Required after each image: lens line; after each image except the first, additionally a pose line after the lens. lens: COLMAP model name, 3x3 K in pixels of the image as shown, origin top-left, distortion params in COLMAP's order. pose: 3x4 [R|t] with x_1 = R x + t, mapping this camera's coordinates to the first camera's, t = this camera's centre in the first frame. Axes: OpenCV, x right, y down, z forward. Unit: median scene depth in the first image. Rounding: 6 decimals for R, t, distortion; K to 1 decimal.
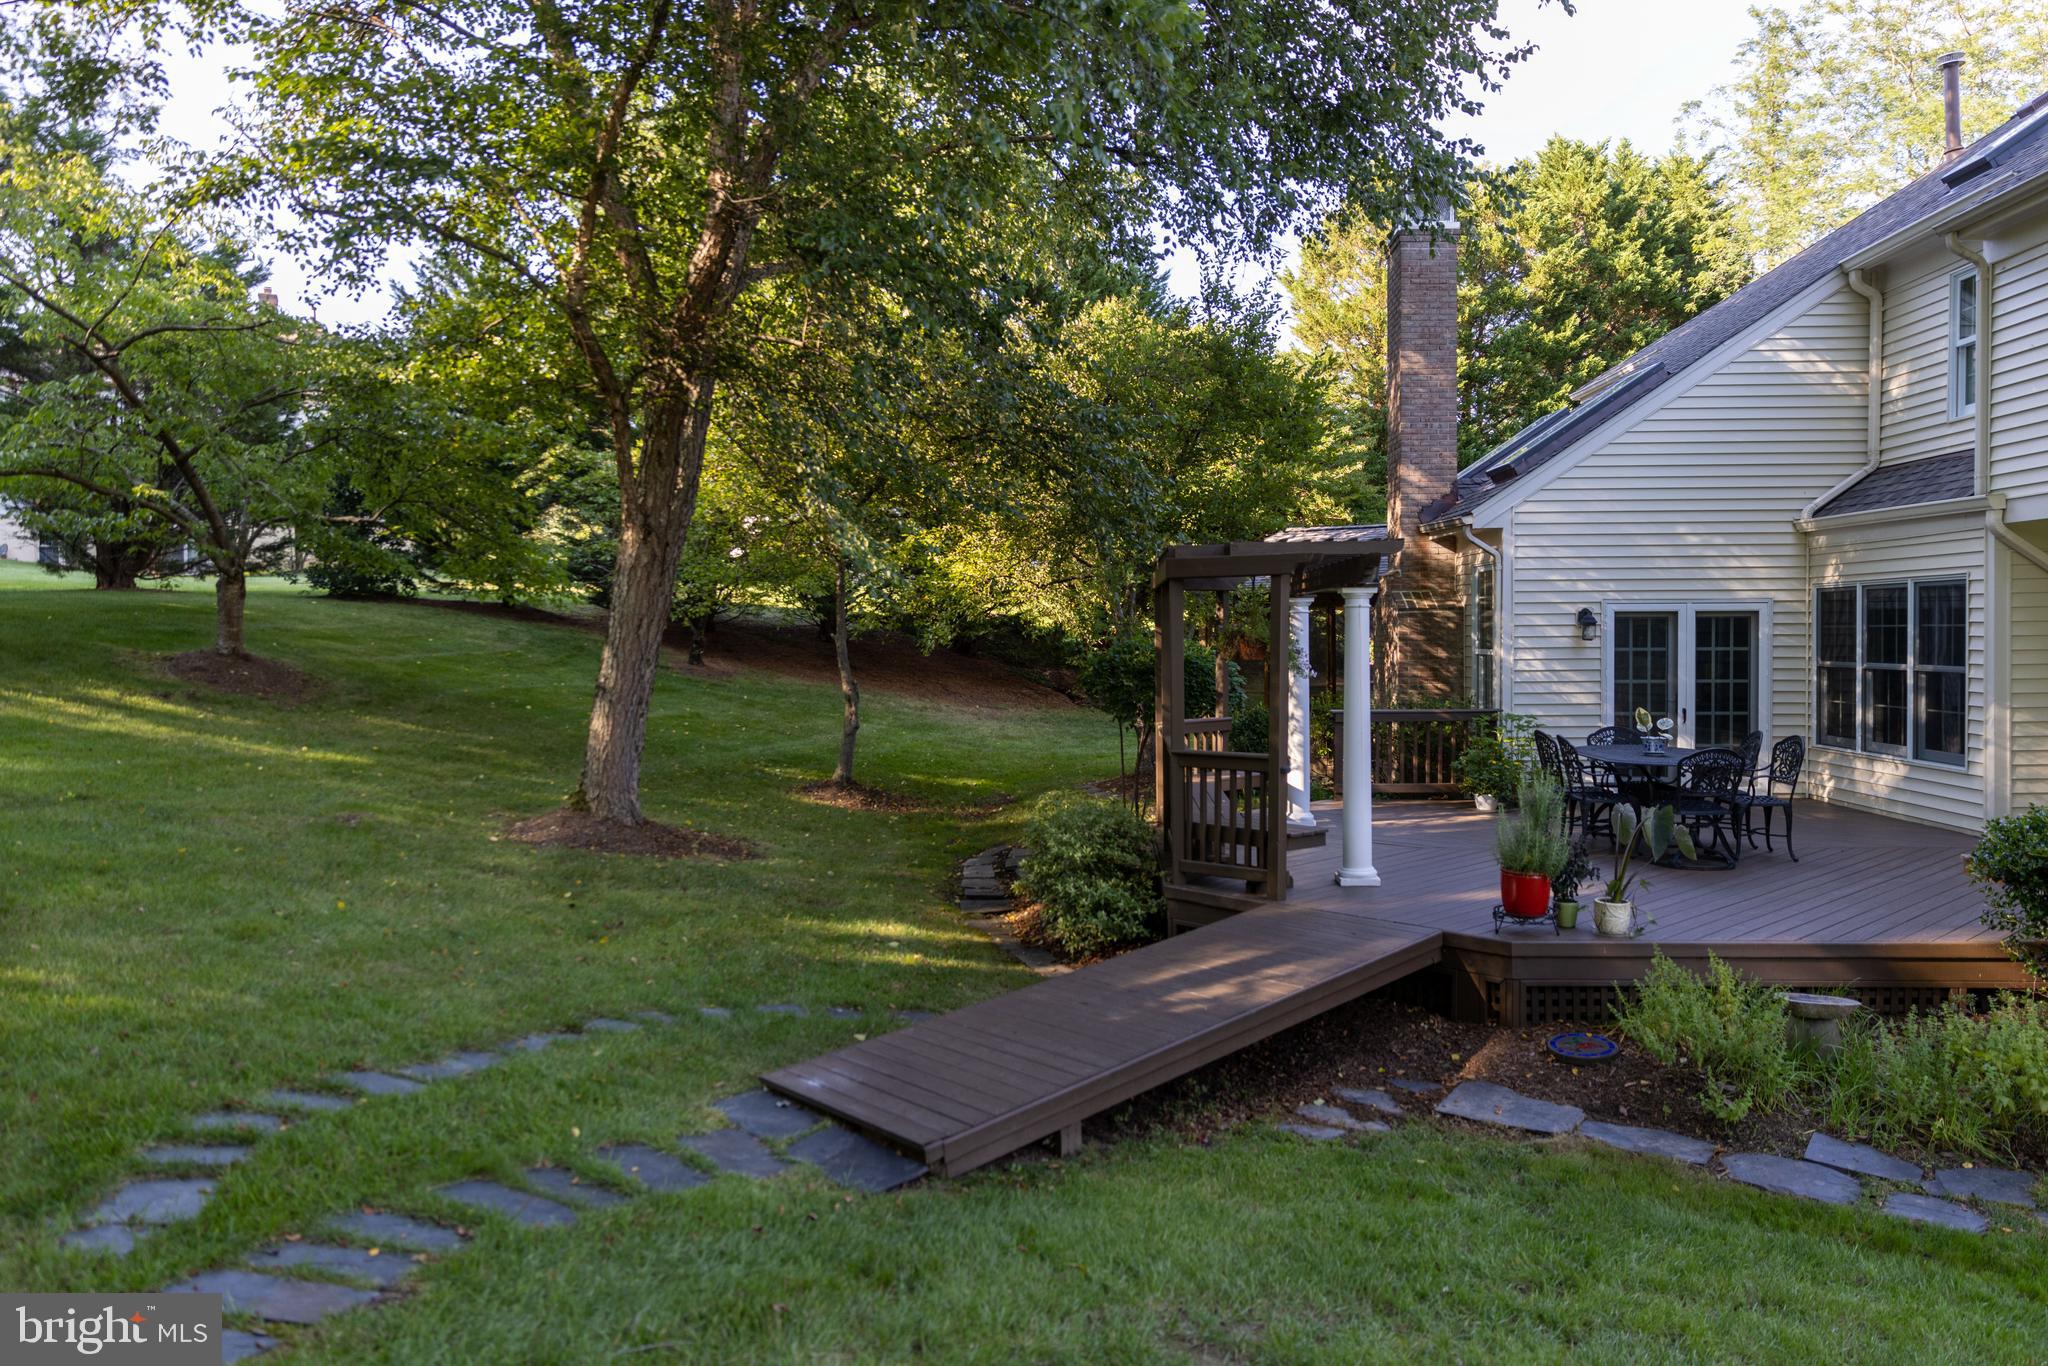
lens RADIAL K [[1447.3, 0, 1102.0], [0, 1447.3, 631.3], [0, 0, 1]] dist [0.005440, 0.002853]
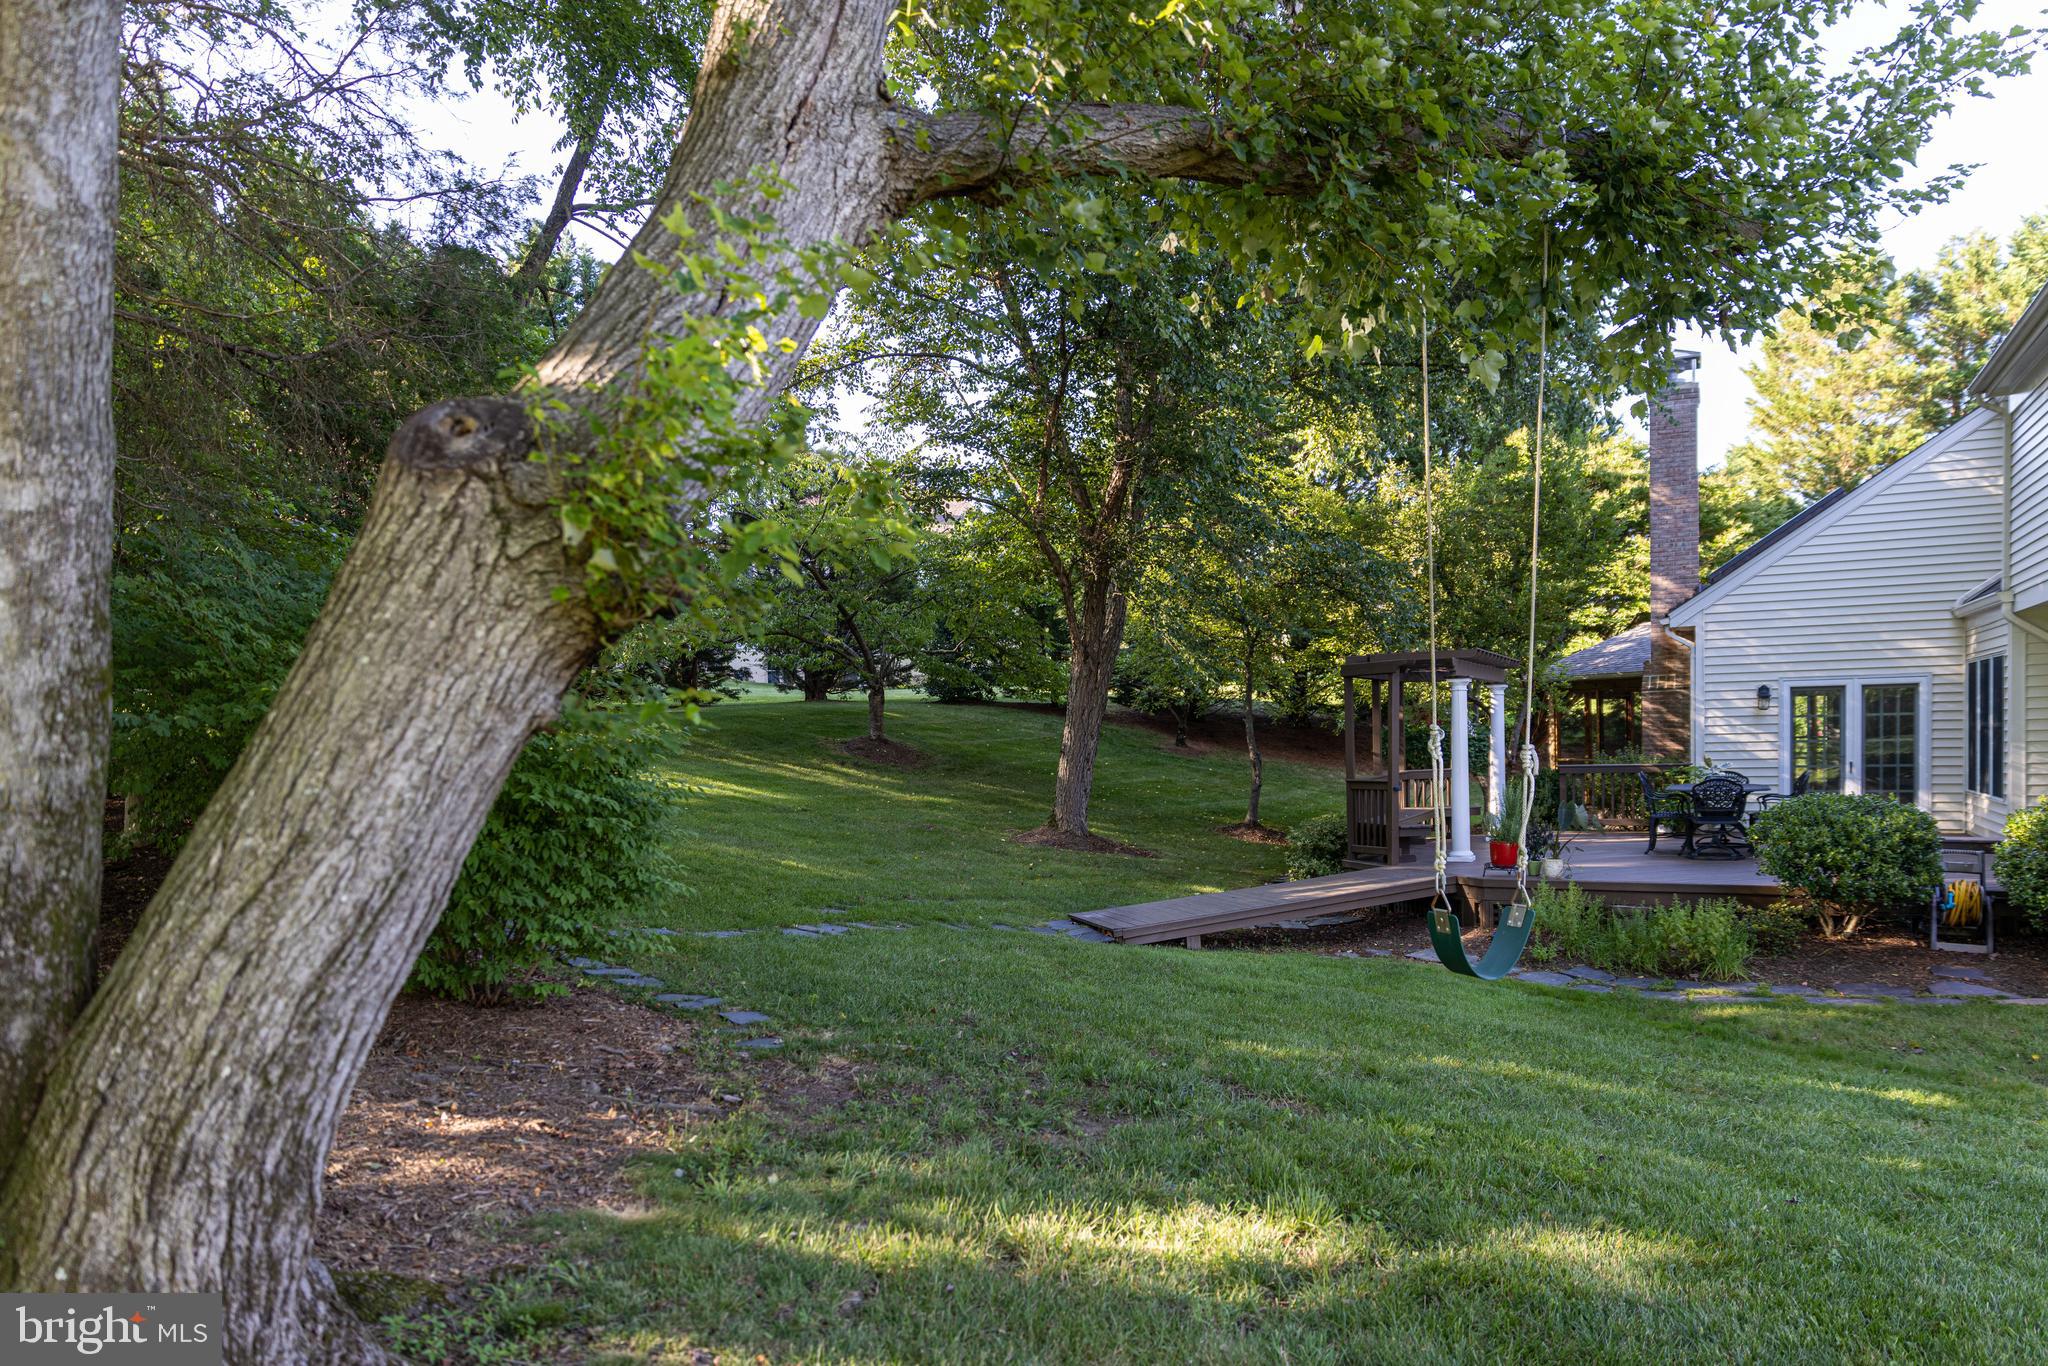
lens RADIAL K [[1447.3, 0, 1029.4], [0, 1447.3, 680.1], [0, 0, 1]] dist [0.005440, 0.002853]
pose [[0.900504, -0.032984, -0.433595, 0.283456], [0.019112, 0.999158, -0.036316, 0.013648], [0.434427, 0.024416, 0.900376, -0.423070]]
